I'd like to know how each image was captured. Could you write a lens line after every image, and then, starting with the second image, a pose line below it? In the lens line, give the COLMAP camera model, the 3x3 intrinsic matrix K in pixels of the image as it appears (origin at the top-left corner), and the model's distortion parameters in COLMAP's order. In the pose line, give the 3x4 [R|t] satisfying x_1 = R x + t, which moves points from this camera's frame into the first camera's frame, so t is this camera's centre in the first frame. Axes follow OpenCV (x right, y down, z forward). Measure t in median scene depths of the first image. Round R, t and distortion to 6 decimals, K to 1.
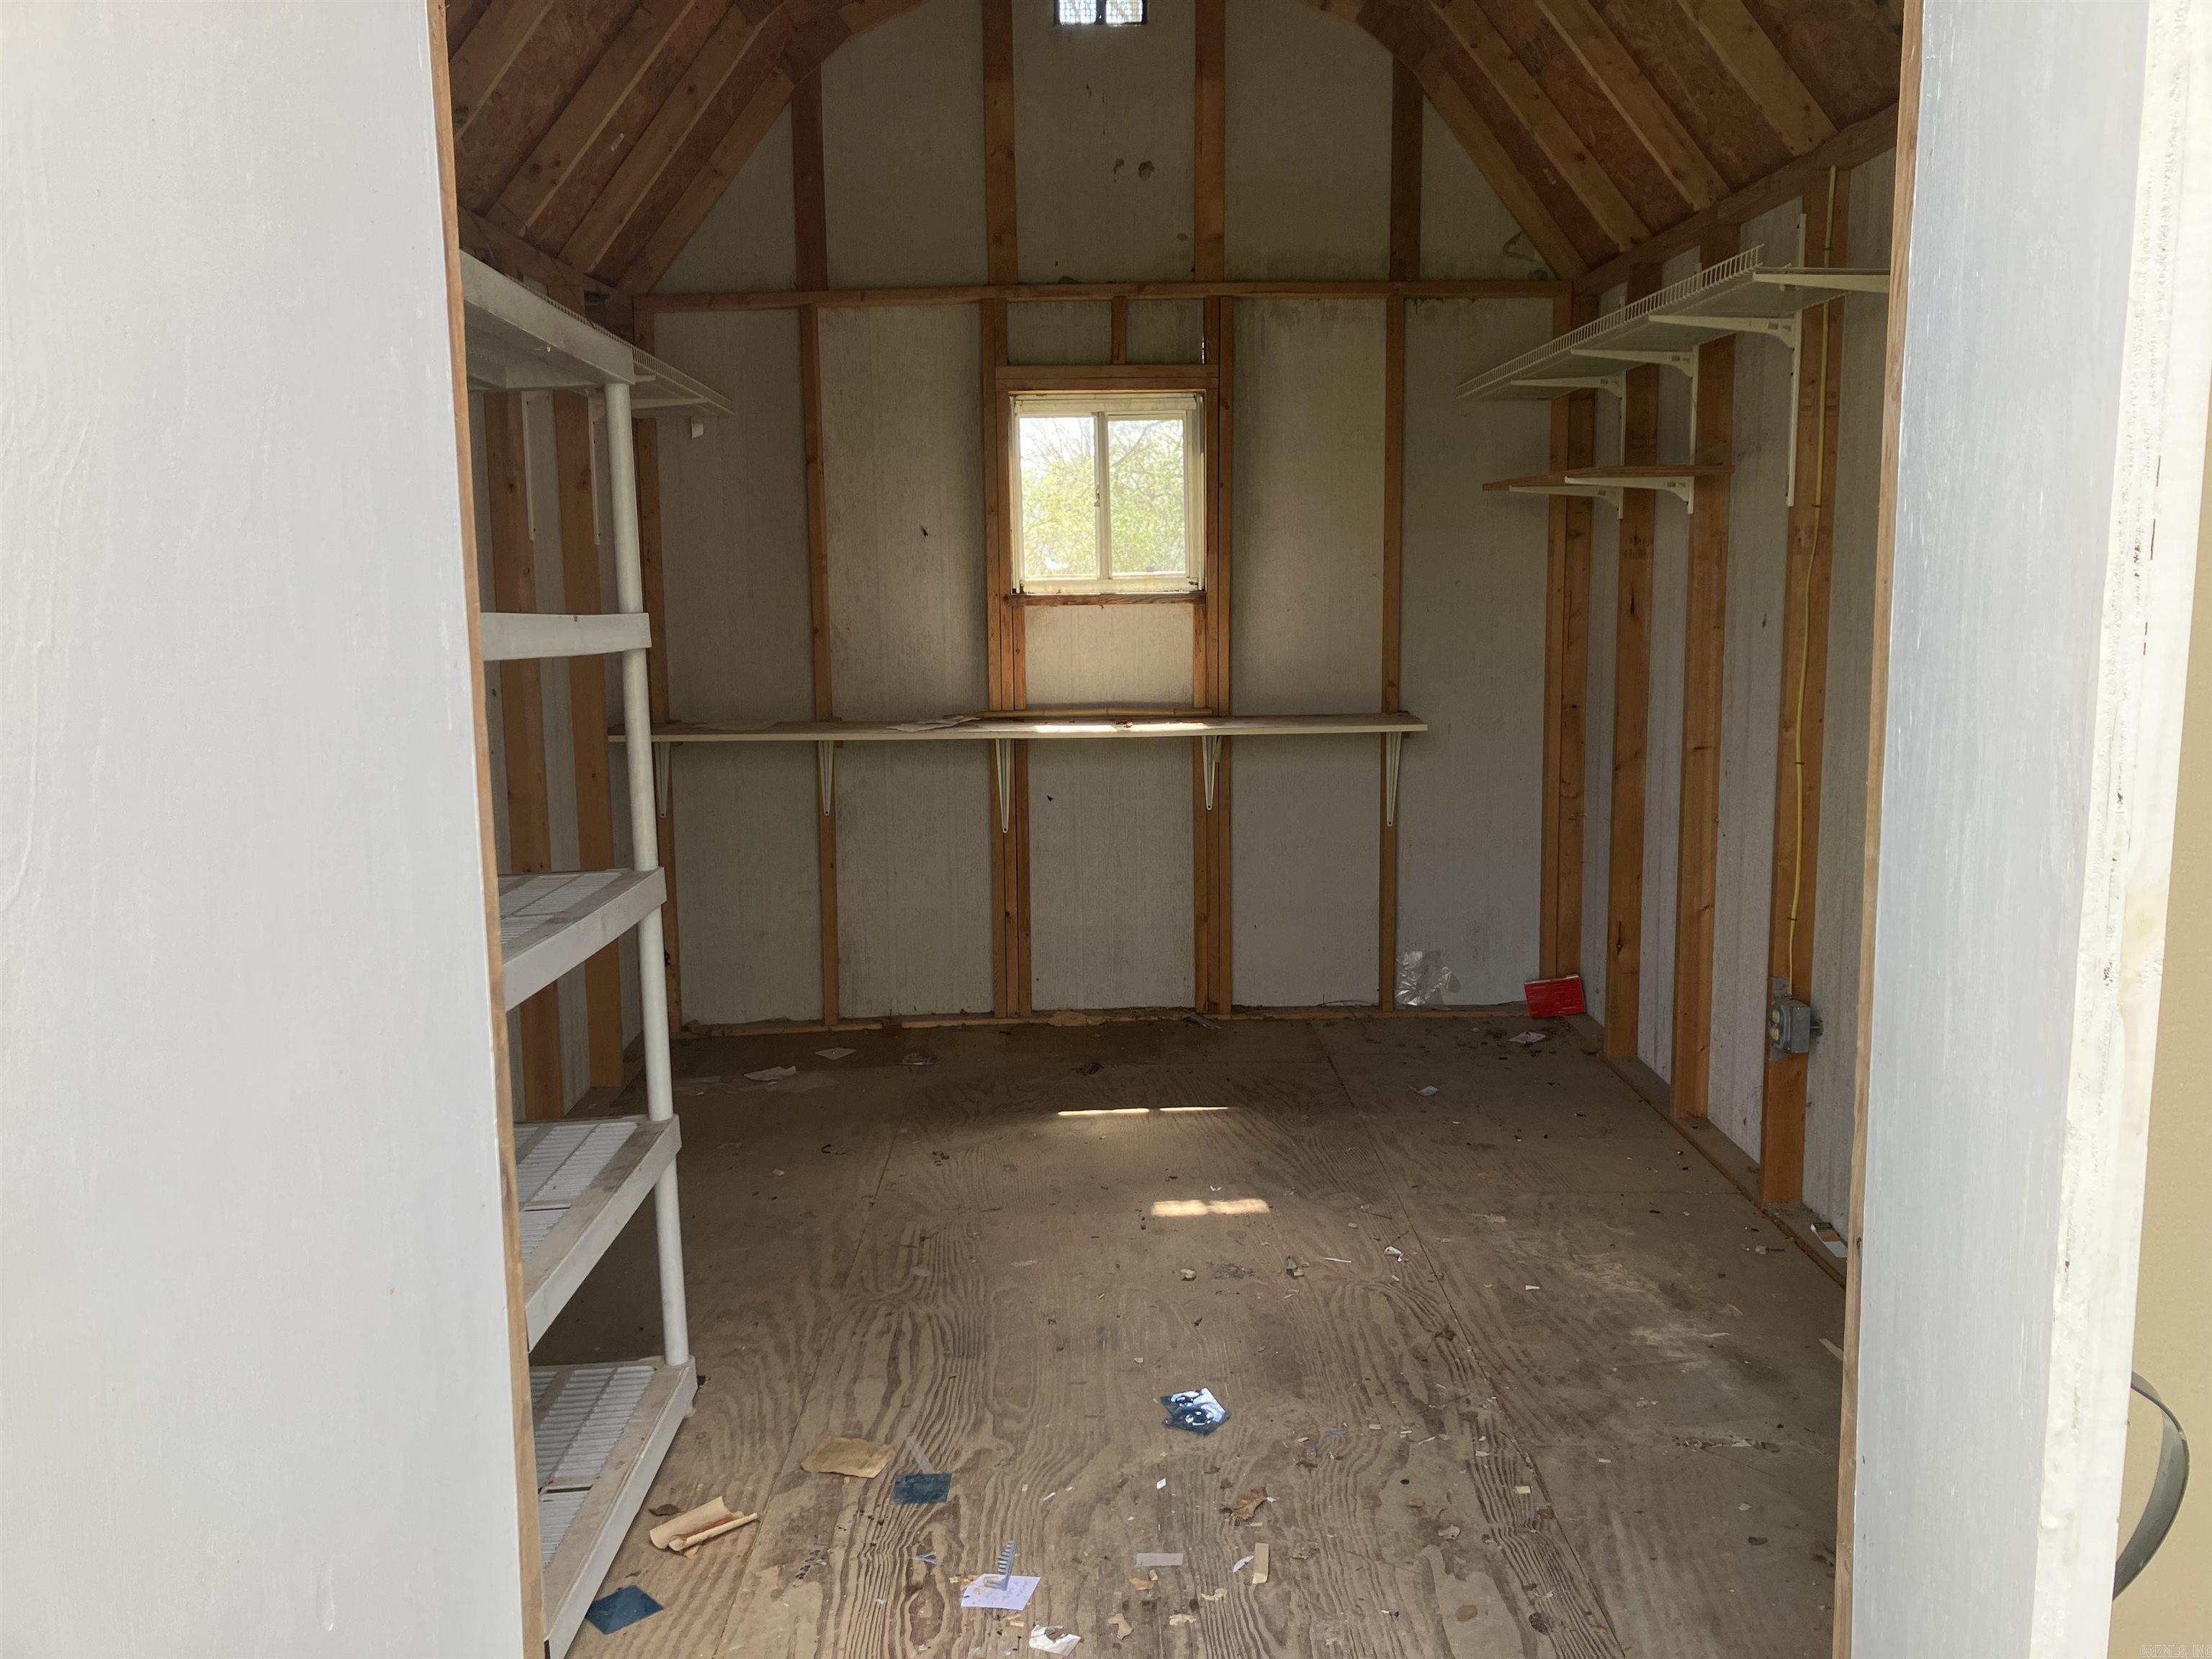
lens RADIAL K [[1807.5, 0, 1106.7], [0, 1807.5, 828.6], [0, 0, 1]] dist [0.027918, -0.024735]
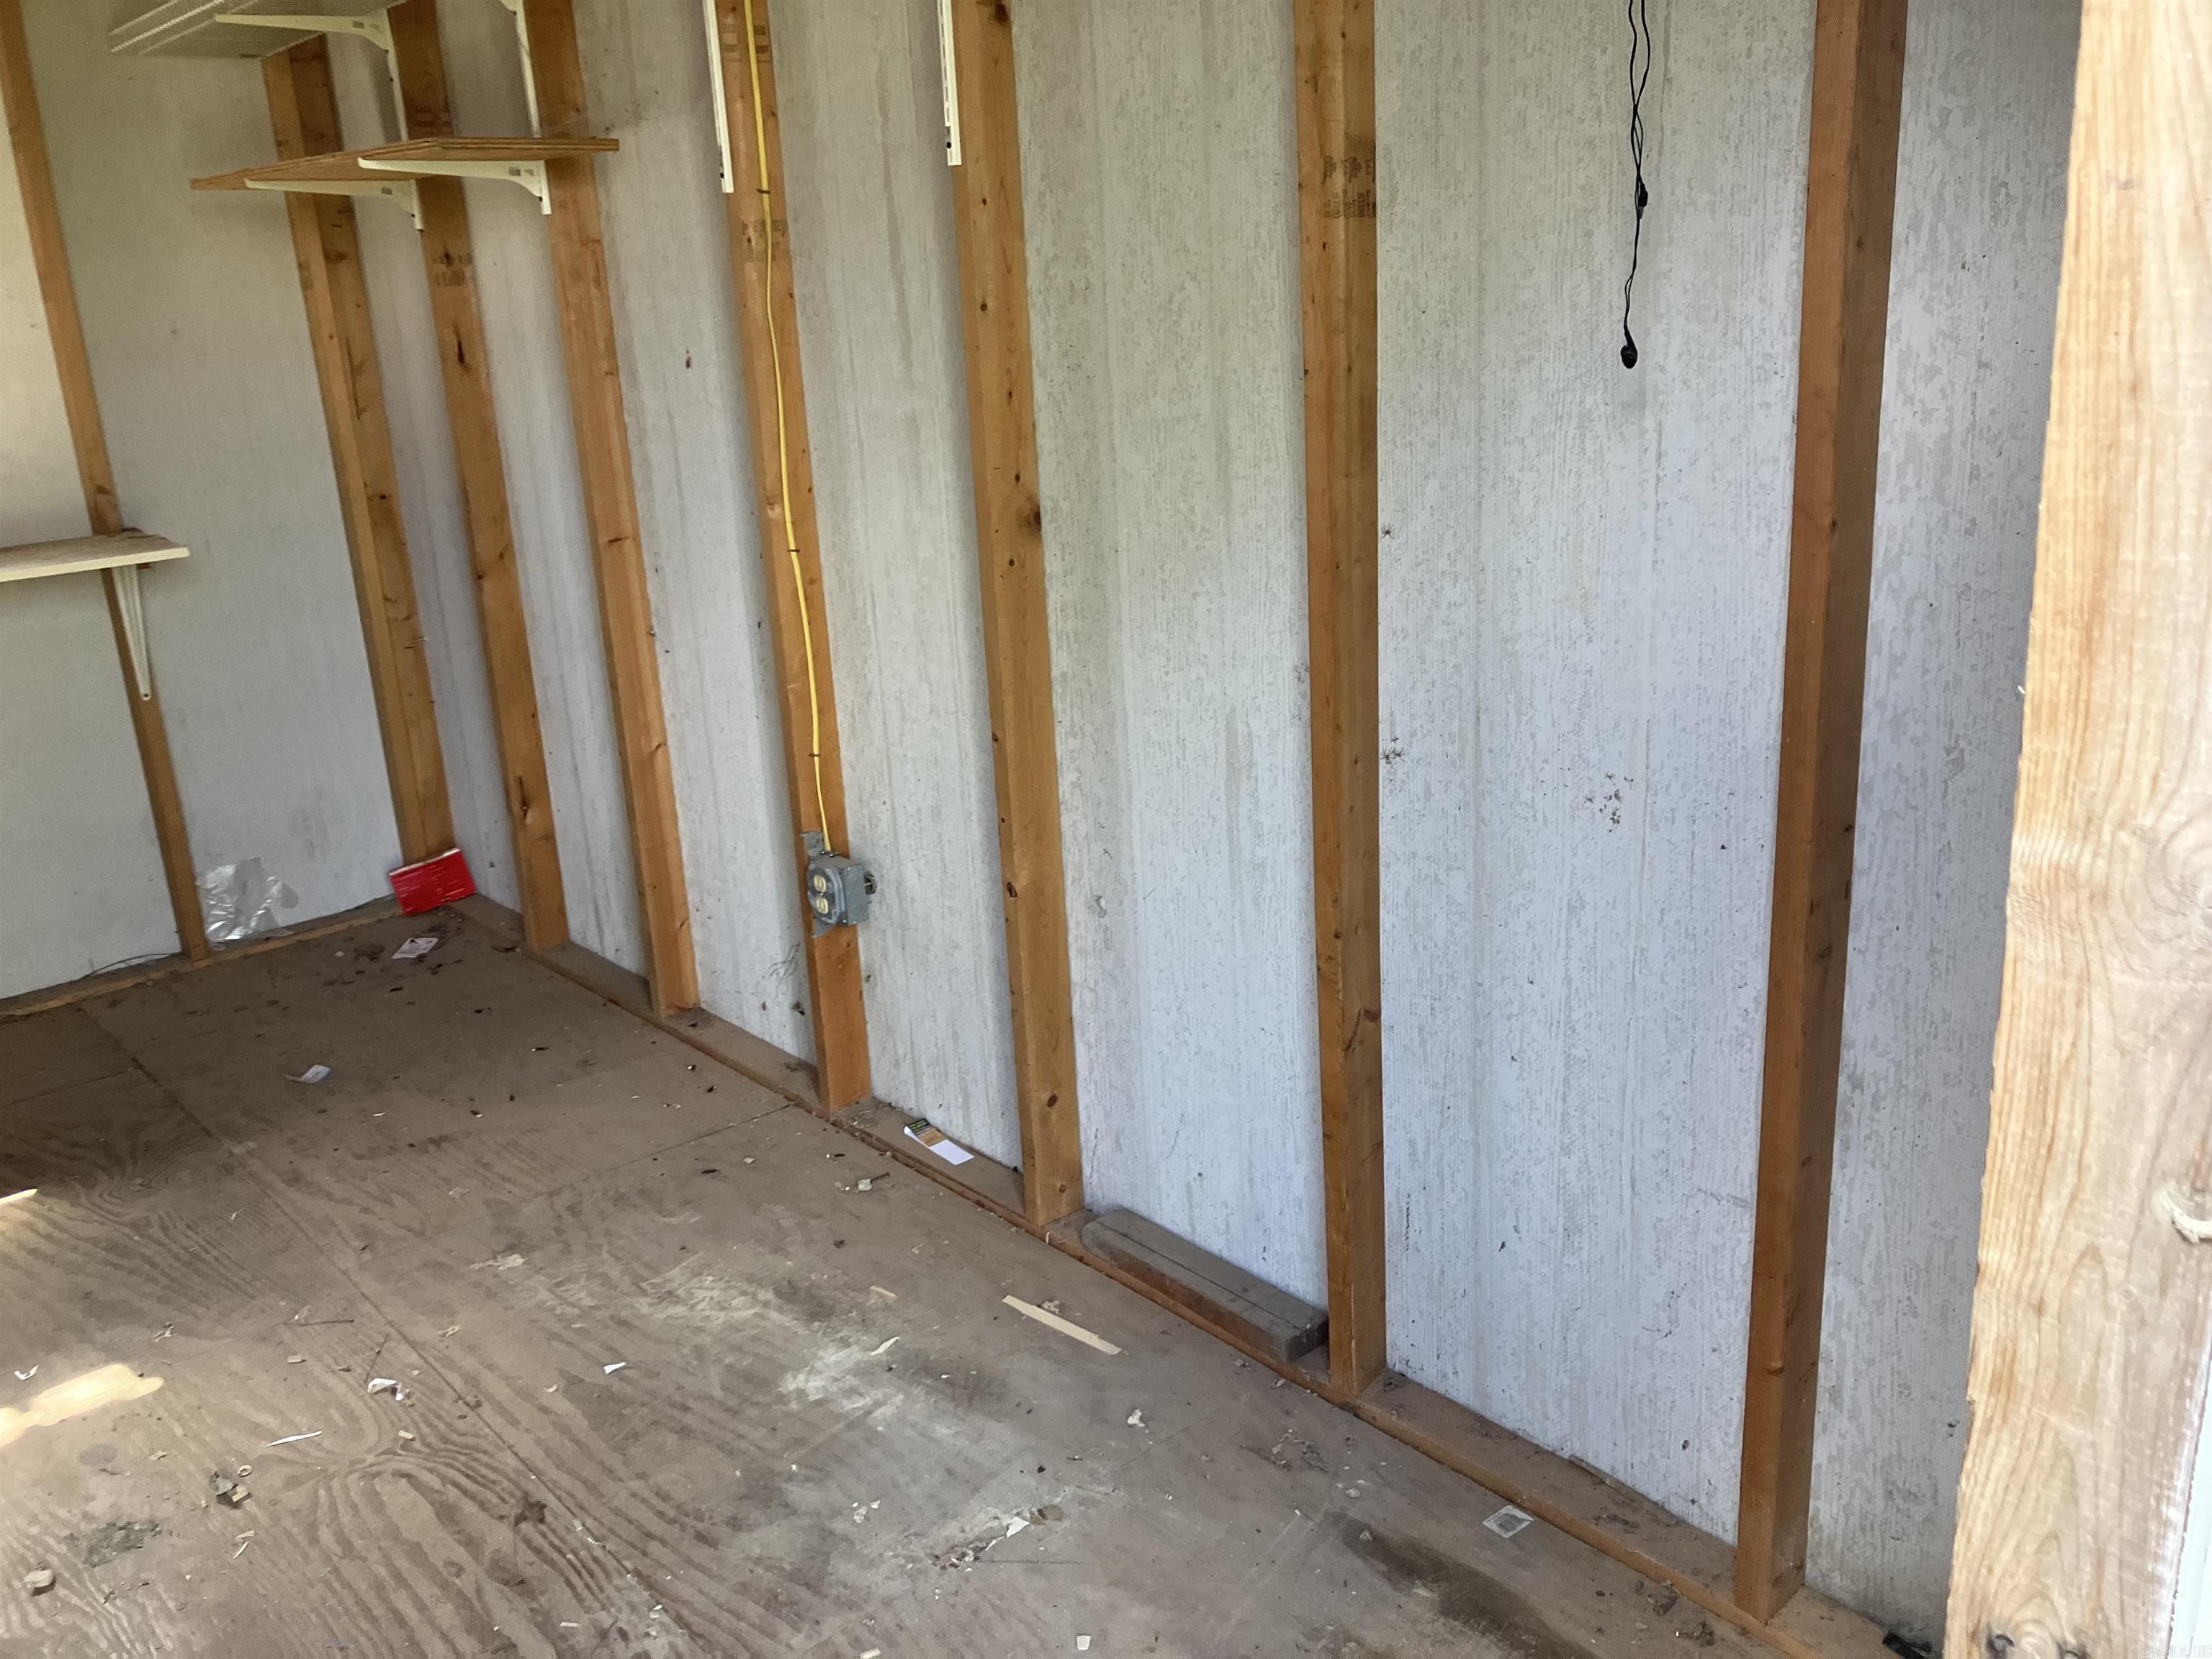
lens RADIAL K [[1807.5, 0, 1132.0], [0, 1807.5, 796.1], [0, 0, 1]] dist [0.027918, -0.024735]
pose [[0.751120, -0.209381, 0.626082, -0.002100], [0.135971, 0.977104, 0.163646, -0.035855], [-0.646011, -0.037789, 0.762392, 0.302344]]
